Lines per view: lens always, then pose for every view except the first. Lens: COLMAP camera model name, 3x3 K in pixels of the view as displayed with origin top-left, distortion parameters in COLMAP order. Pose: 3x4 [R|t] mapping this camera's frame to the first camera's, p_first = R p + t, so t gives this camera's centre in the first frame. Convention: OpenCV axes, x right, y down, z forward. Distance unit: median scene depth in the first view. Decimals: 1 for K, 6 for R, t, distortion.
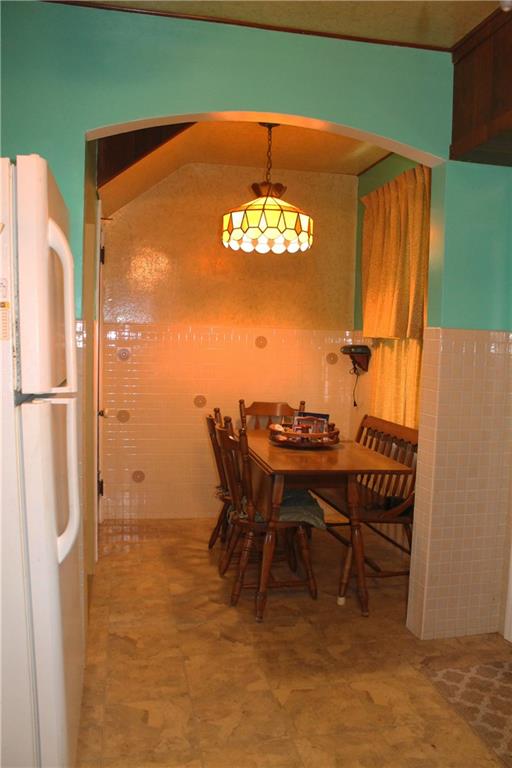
lens RADIAL K [[654.0, 0, 257.6], [0, 654.0, 383.7], [0, 0, 1]] dist [-0.162134, 0.137109]
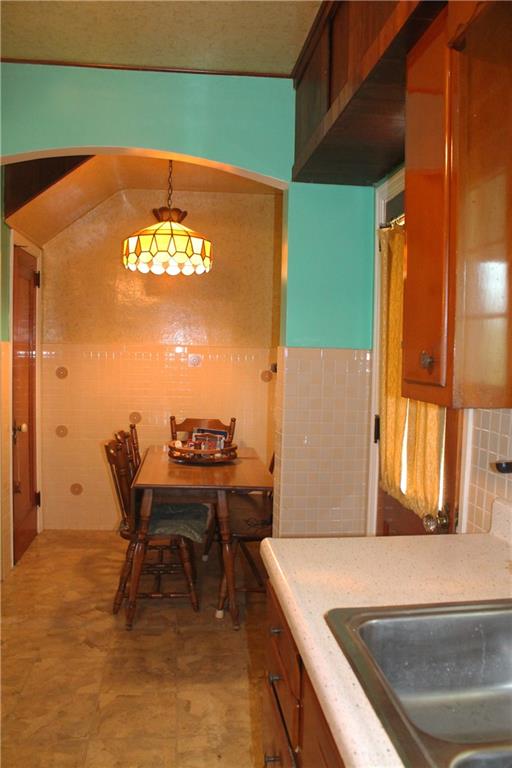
lens RADIAL K [[654.0, 0, 261.6], [0, 654.0, 382.1], [0, 0, 1]] dist [-0.162134, 0.137109]
pose [[0.996678, -0.000972, -0.081436, 0.257174], [-0.001204, 0.999644, -0.026669, -0.002858], [0.081433, 0.026678, 0.996322, -0.019210]]
